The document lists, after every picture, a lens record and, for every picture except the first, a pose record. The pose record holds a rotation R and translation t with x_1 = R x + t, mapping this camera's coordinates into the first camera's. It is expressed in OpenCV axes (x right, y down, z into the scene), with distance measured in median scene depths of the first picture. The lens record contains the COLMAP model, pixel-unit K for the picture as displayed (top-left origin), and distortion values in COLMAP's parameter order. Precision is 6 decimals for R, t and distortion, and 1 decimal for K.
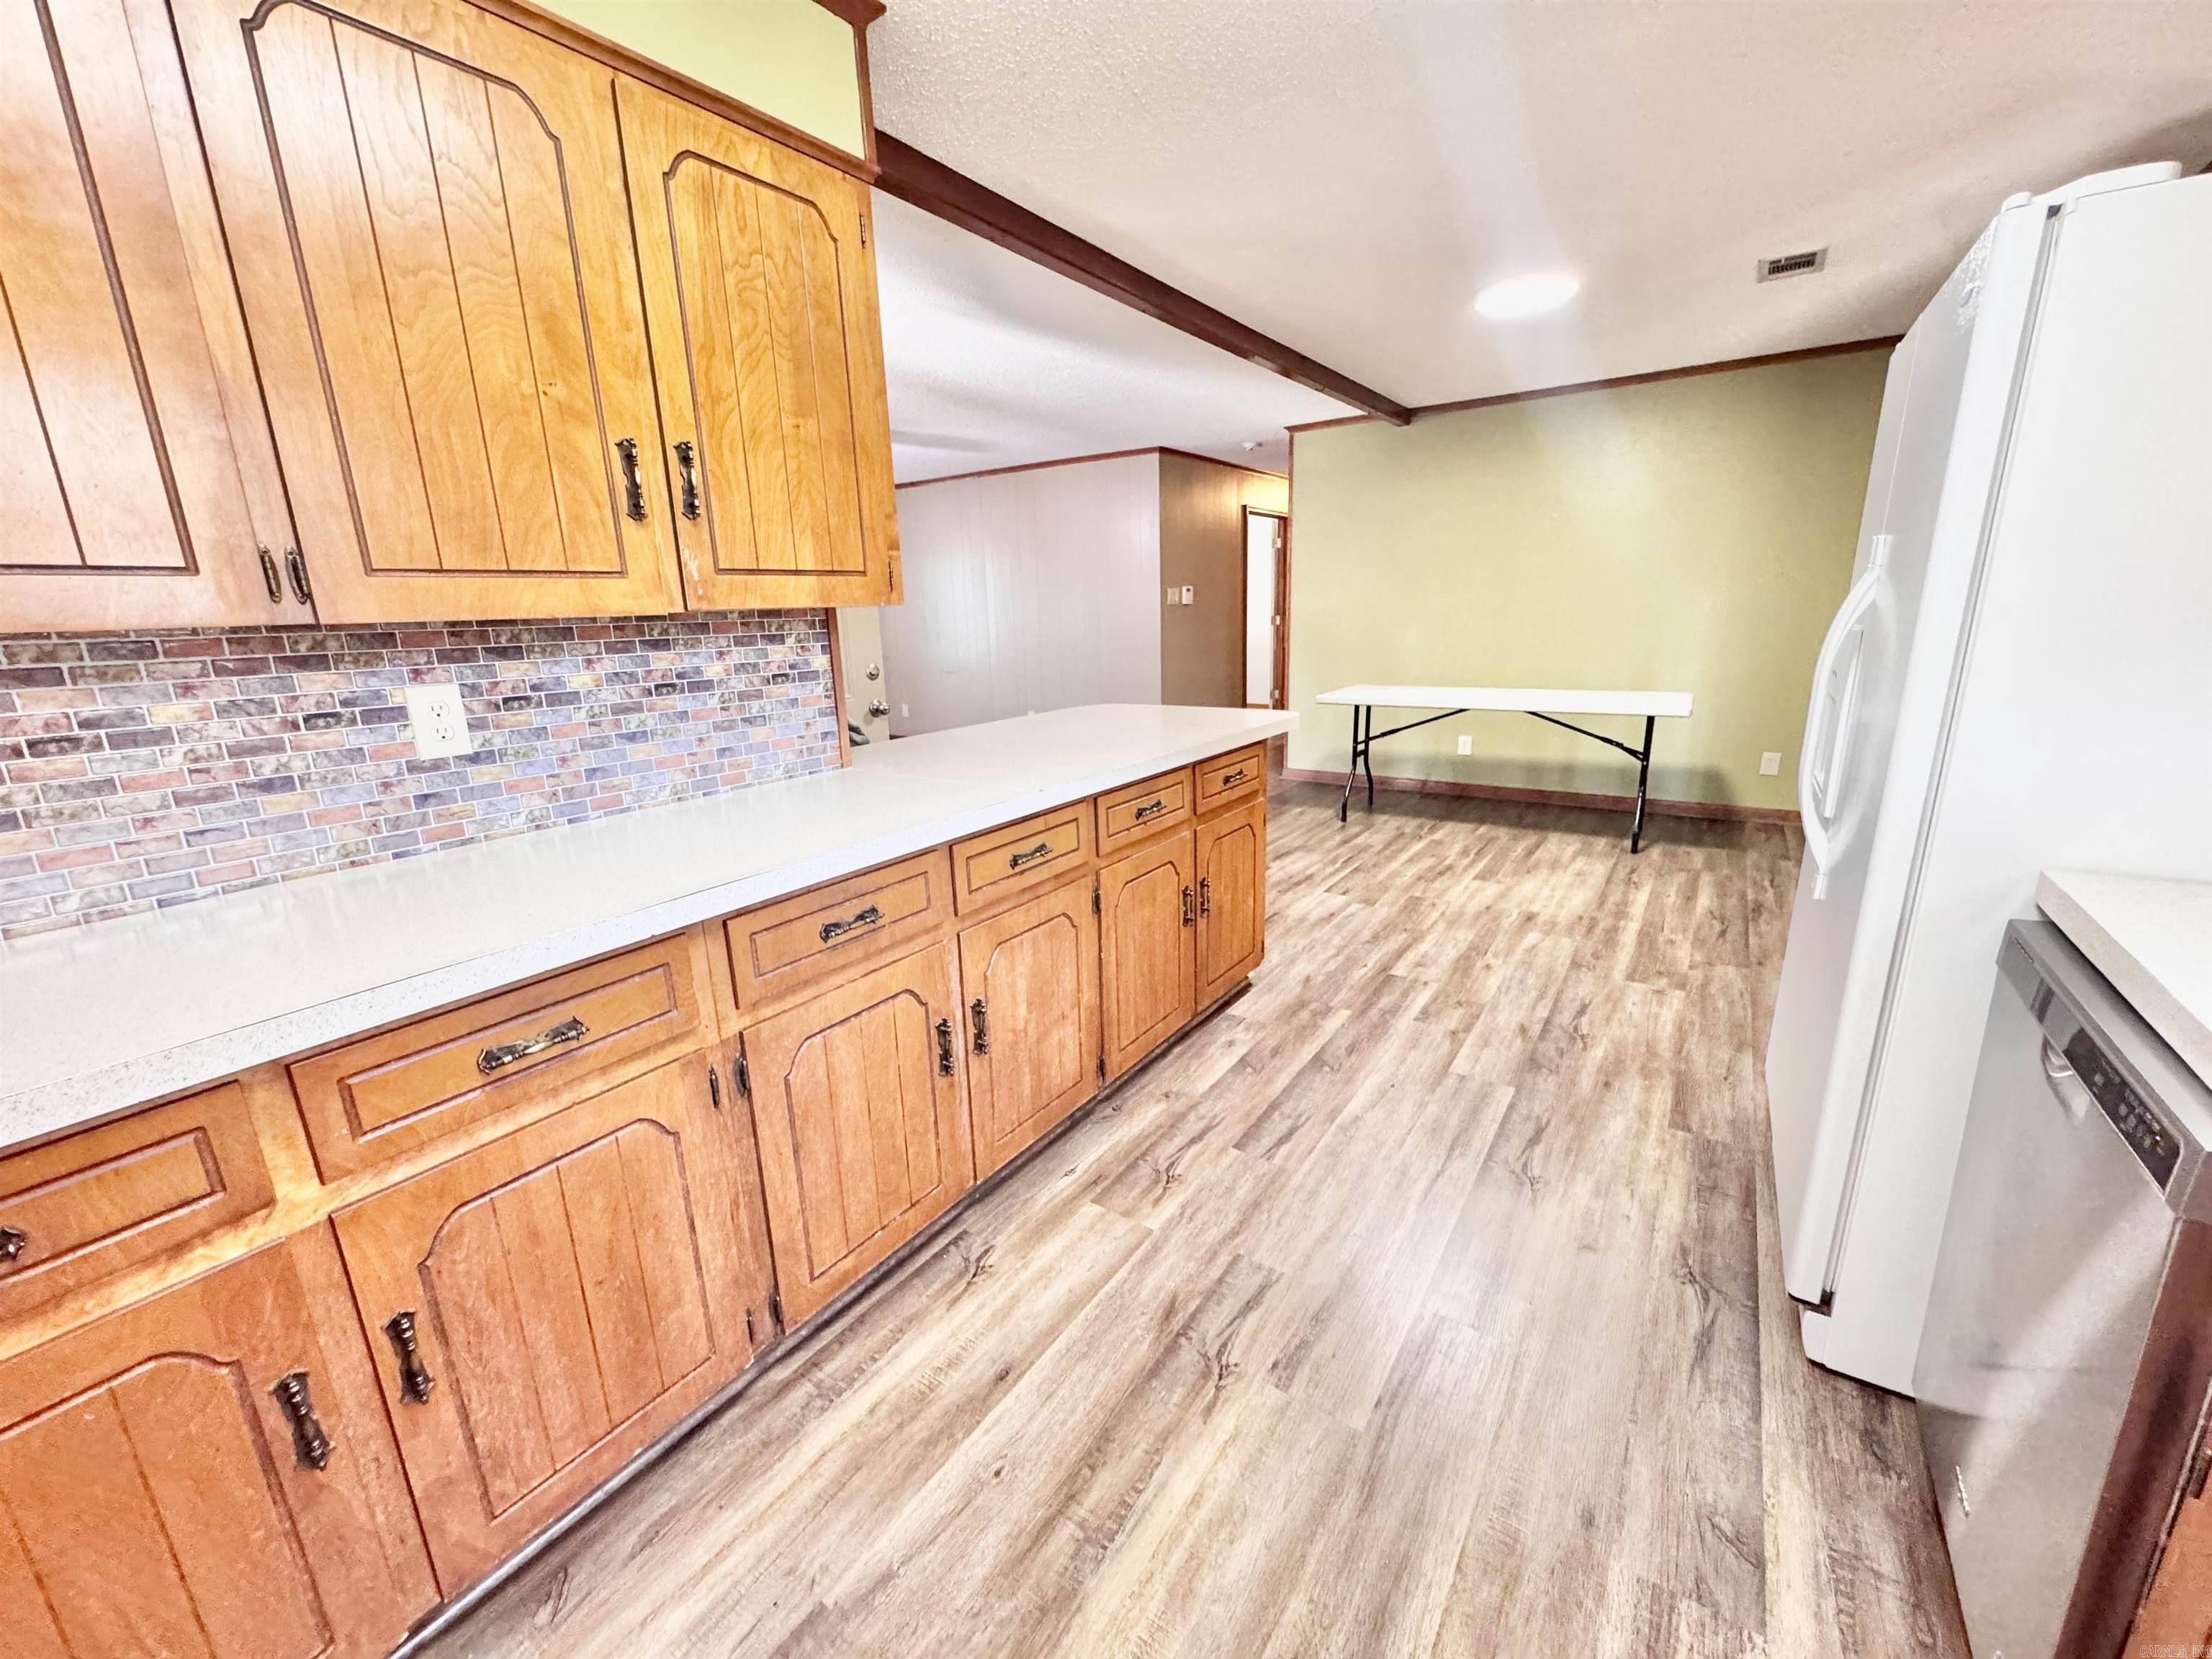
lens RADIAL K [[883.5, 0, 1107.2], [0, 883.5, 830.2], [0, 0, 1]] dist [-0.002467, -0.000333]
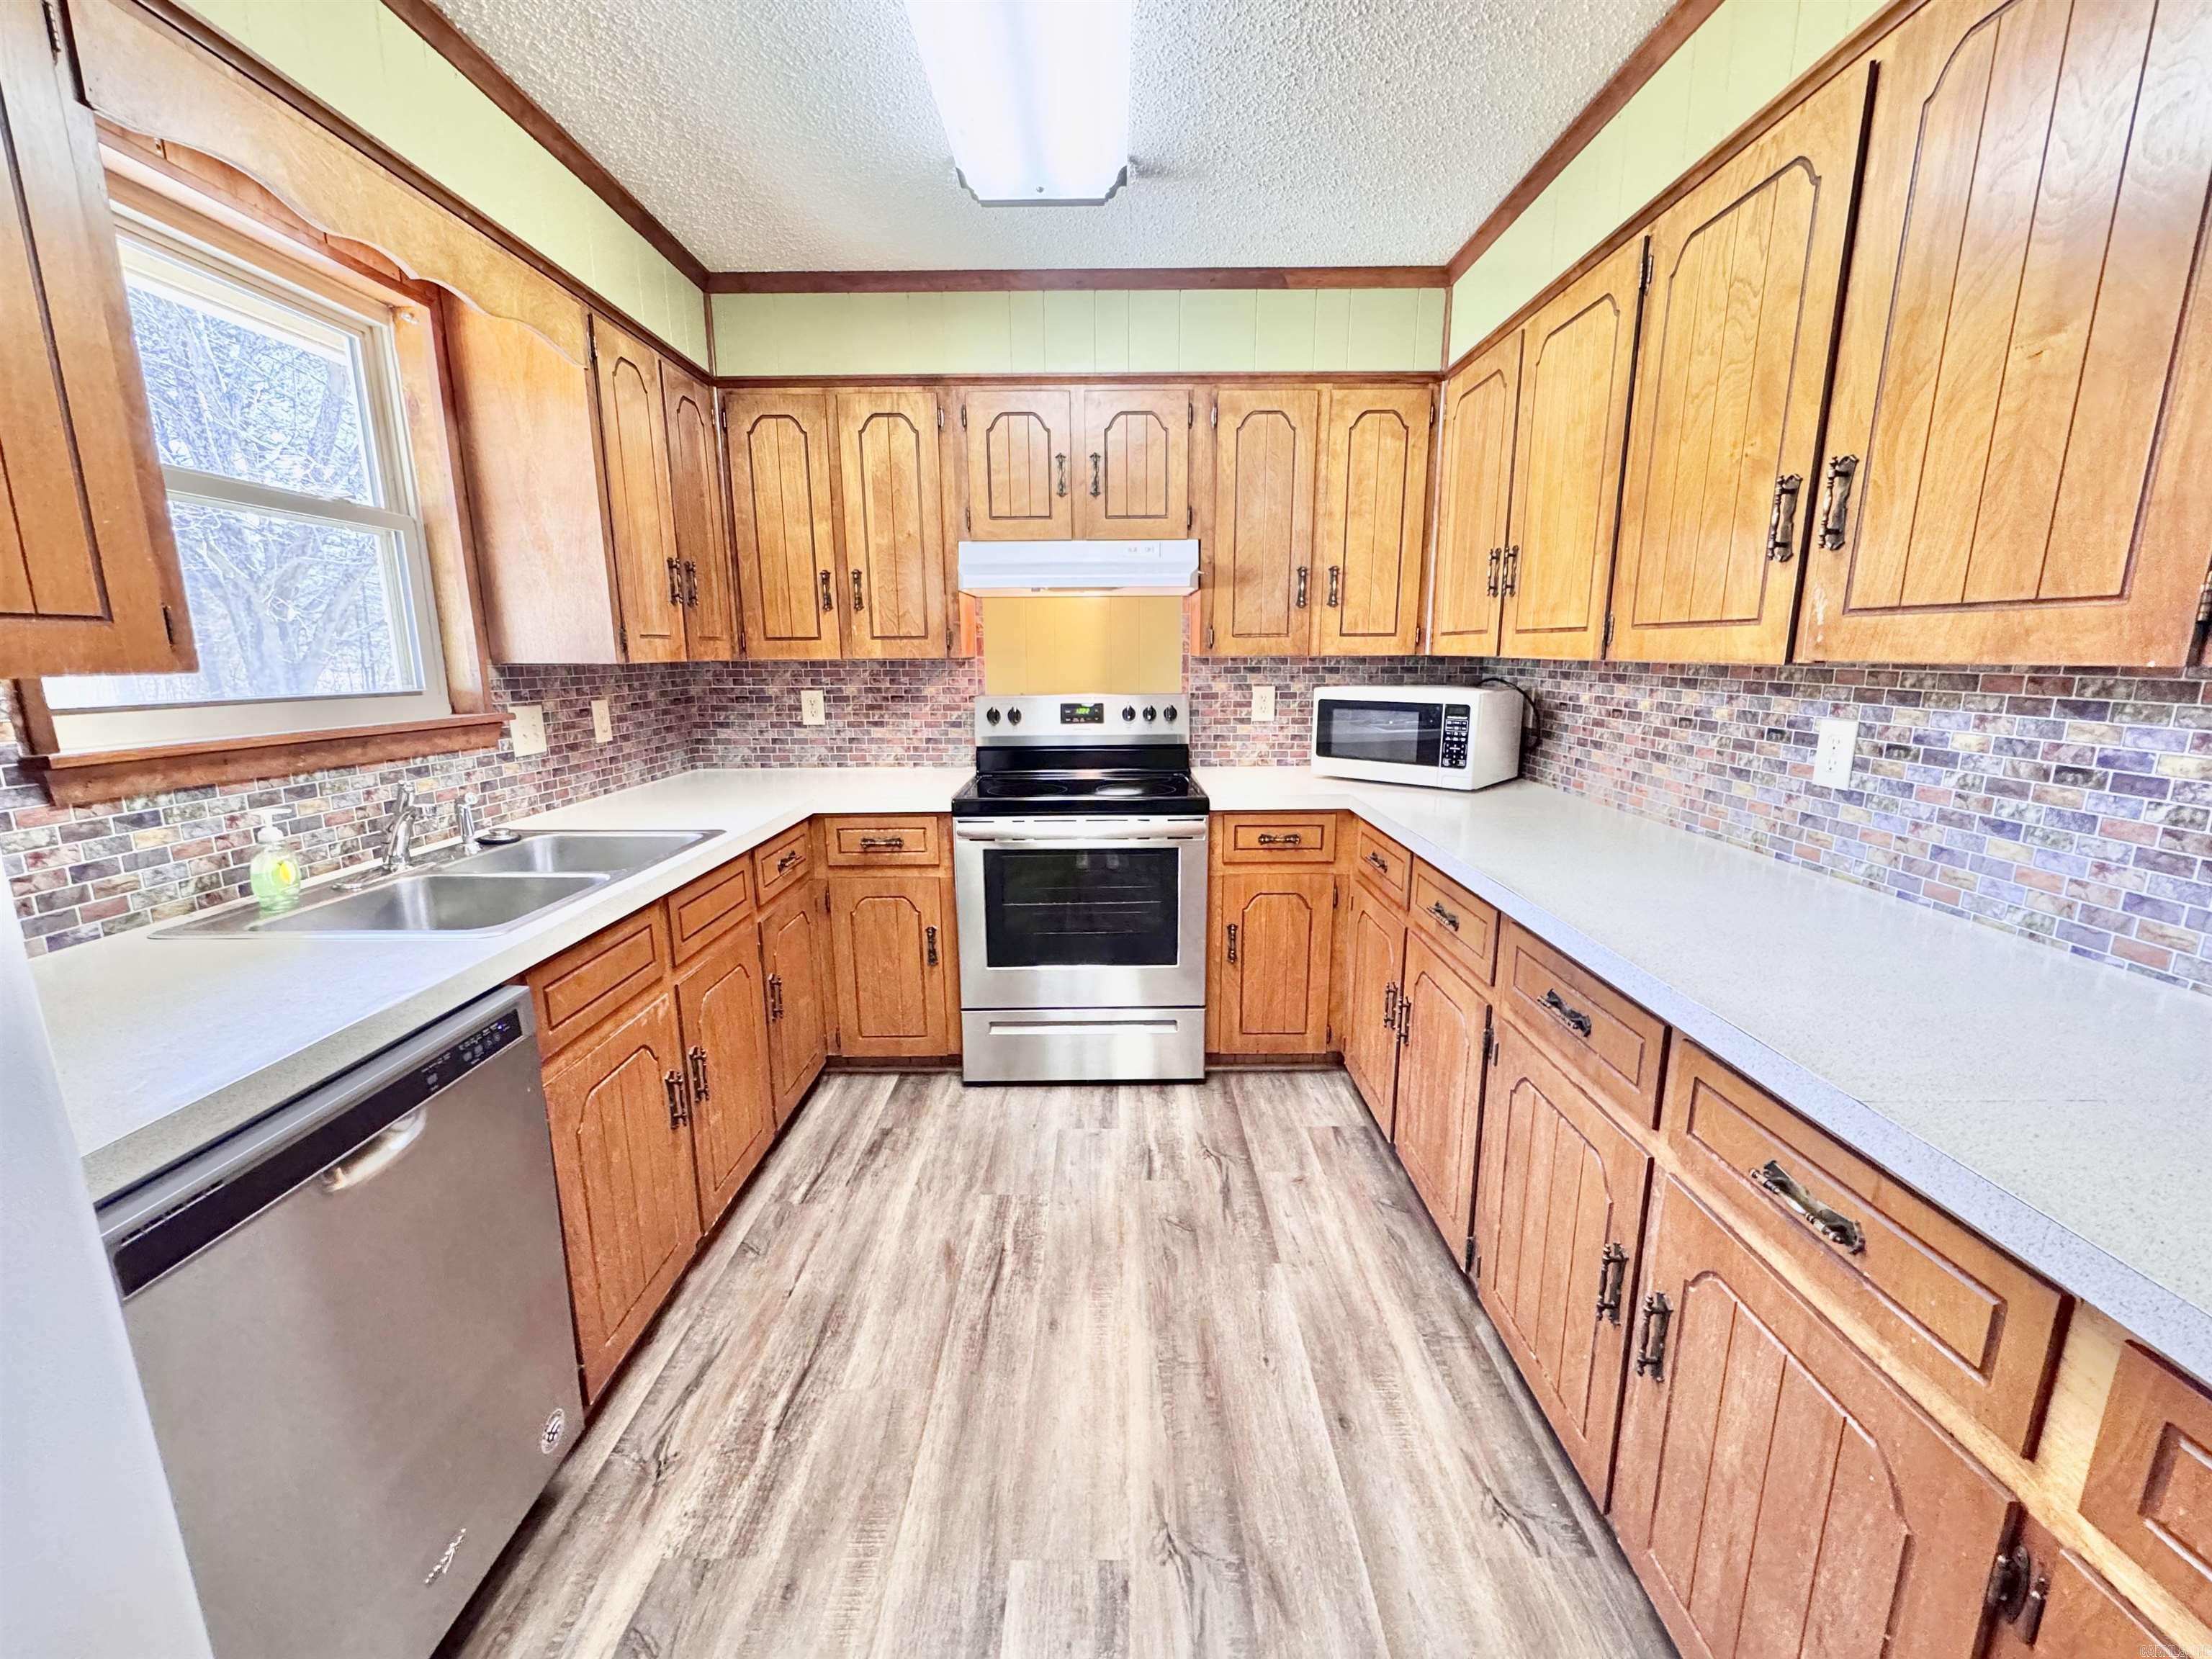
lens RADIAL K [[883.5, 0, 1107.2], [0, 883.5, 830.2], [0, 0, 1]] dist [-0.002467, -0.000333]
pose [[-0.824468, 0.145018, -0.547012, 0.430369], [-0.113108, 0.904877, 0.410370, -0.289690], [0.554490, 0.400208, -0.729640, 1.018515]]
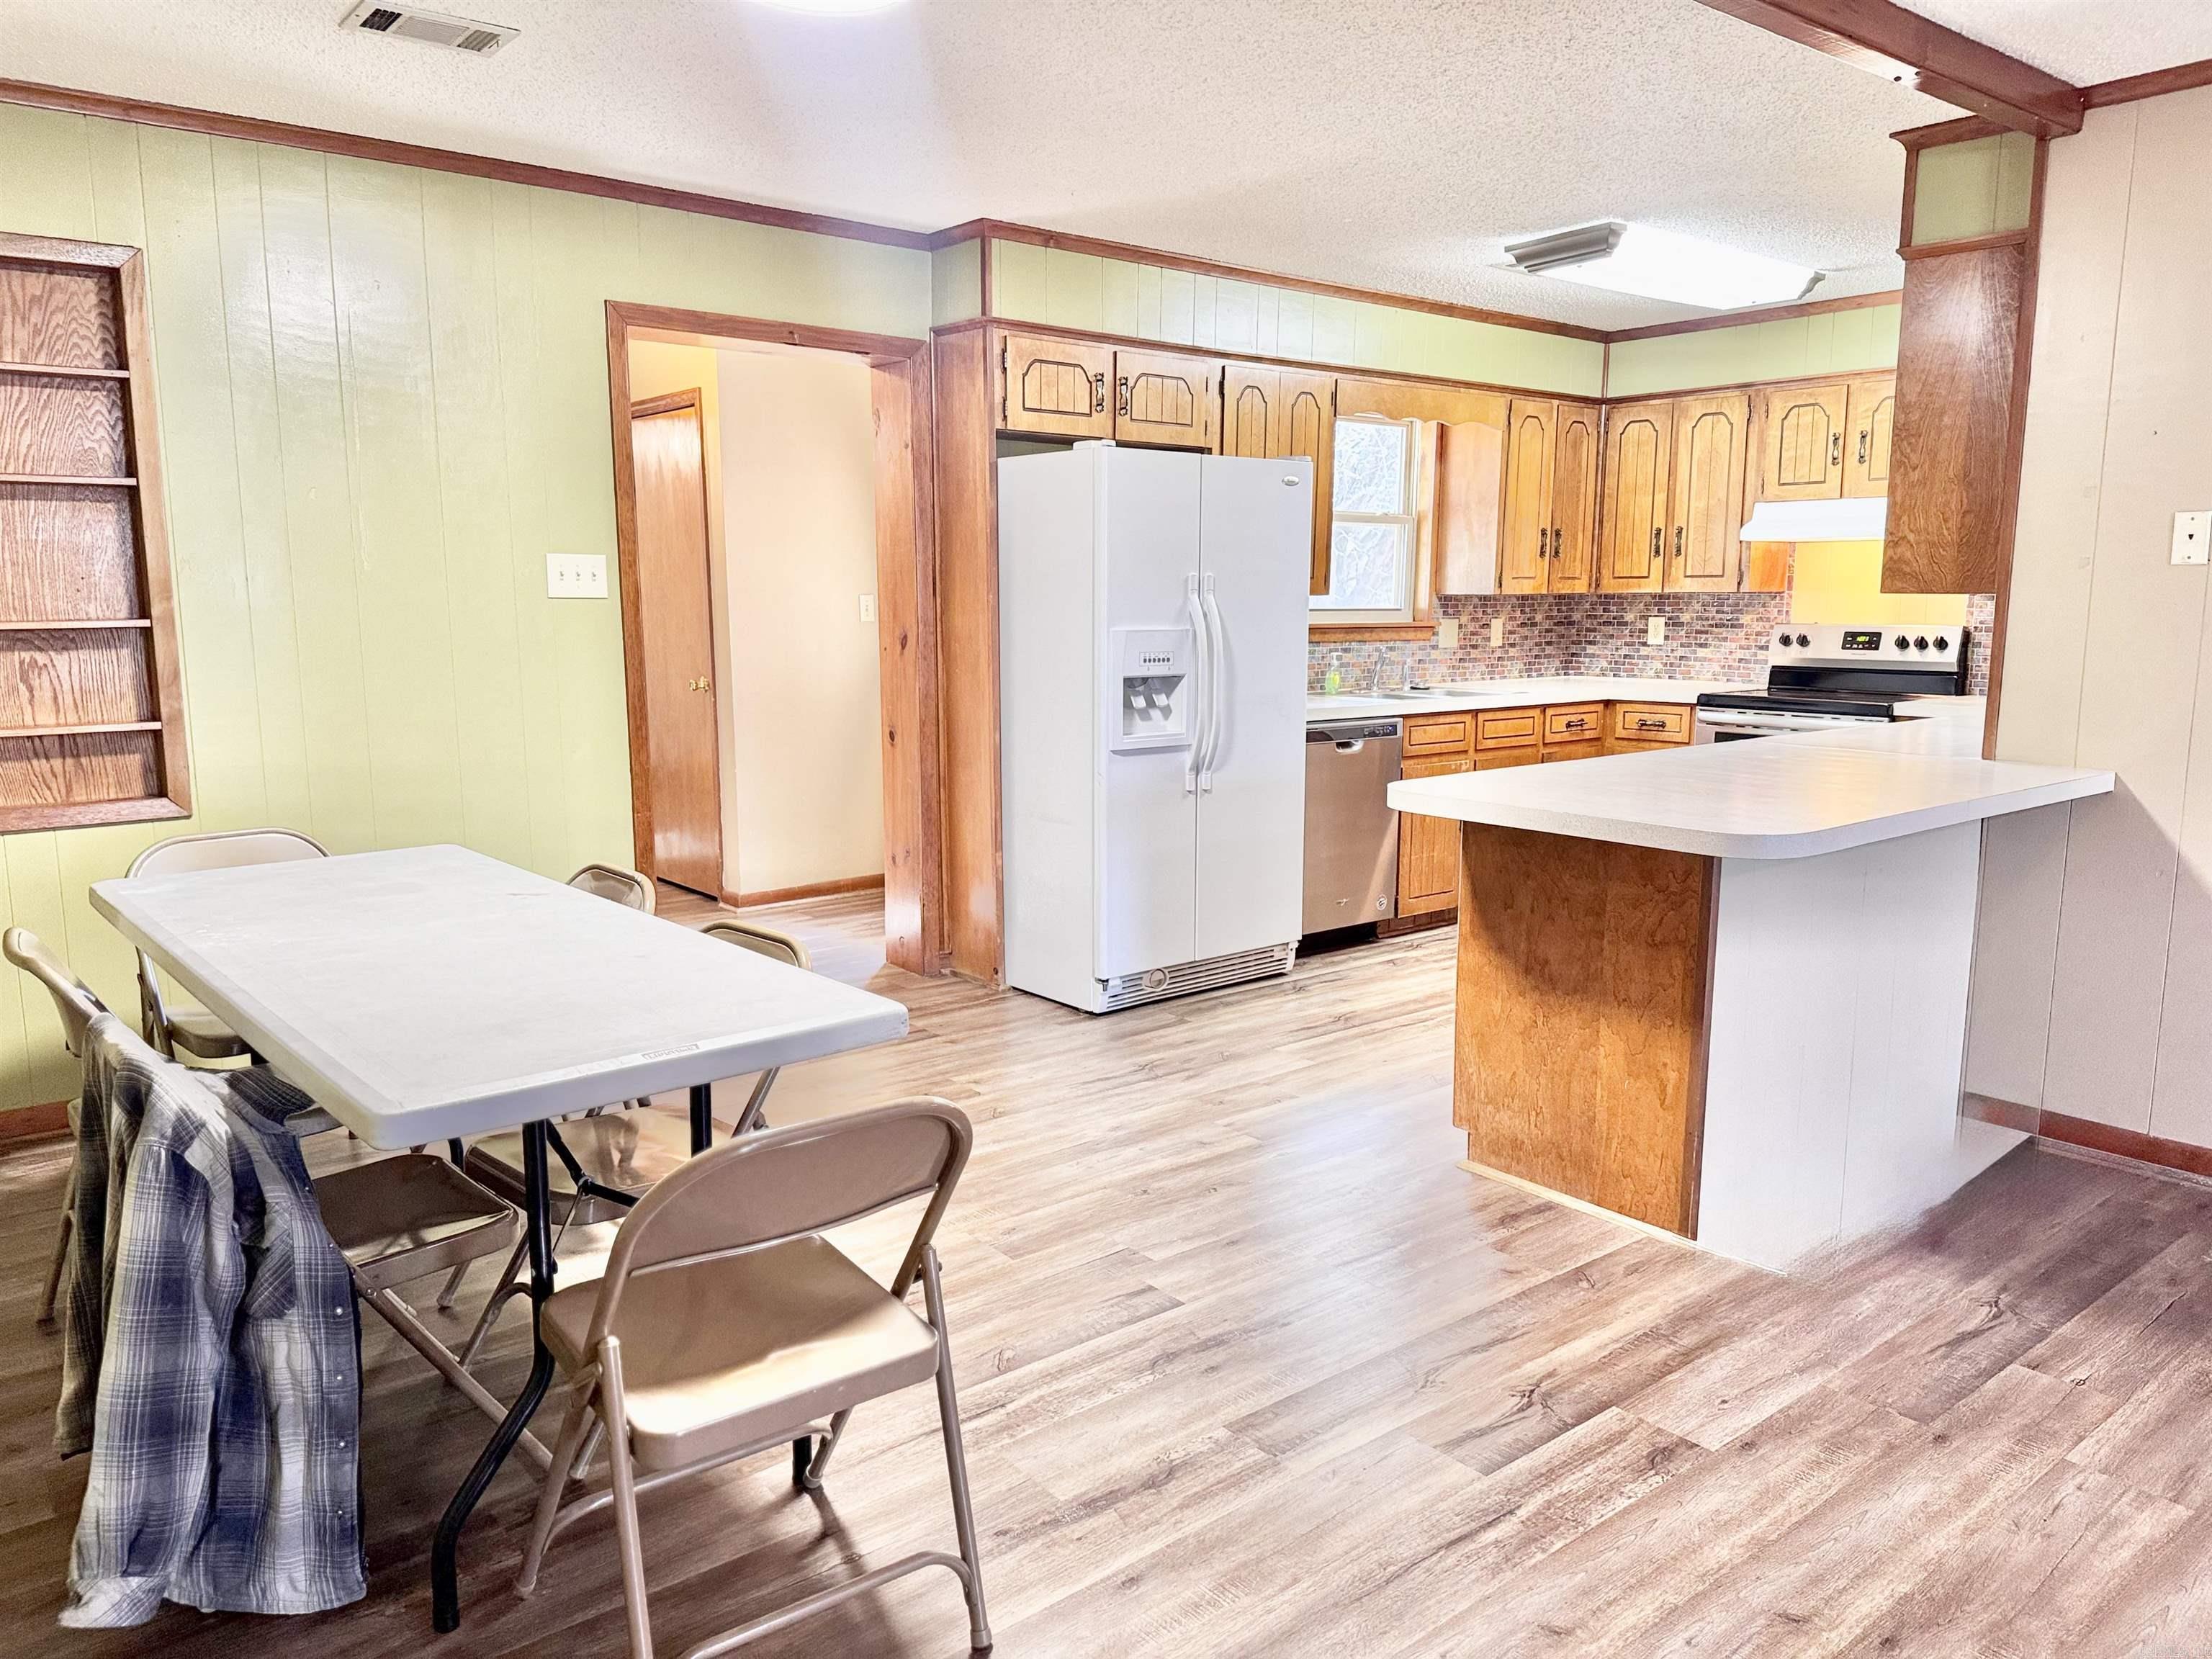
lens RADIAL K [[1542.0, 0, 1109.9], [0, 1542.0, 834.0], [0, 0, 1]] dist [0.167424, -0.312410]
pose [[-0.960559, -0.015782, 0.277626, 0.159029], [0.094519, 0.920414, 0.379348, -0.830956], [-0.261518, 0.390628, -0.882620, 3.160577]]
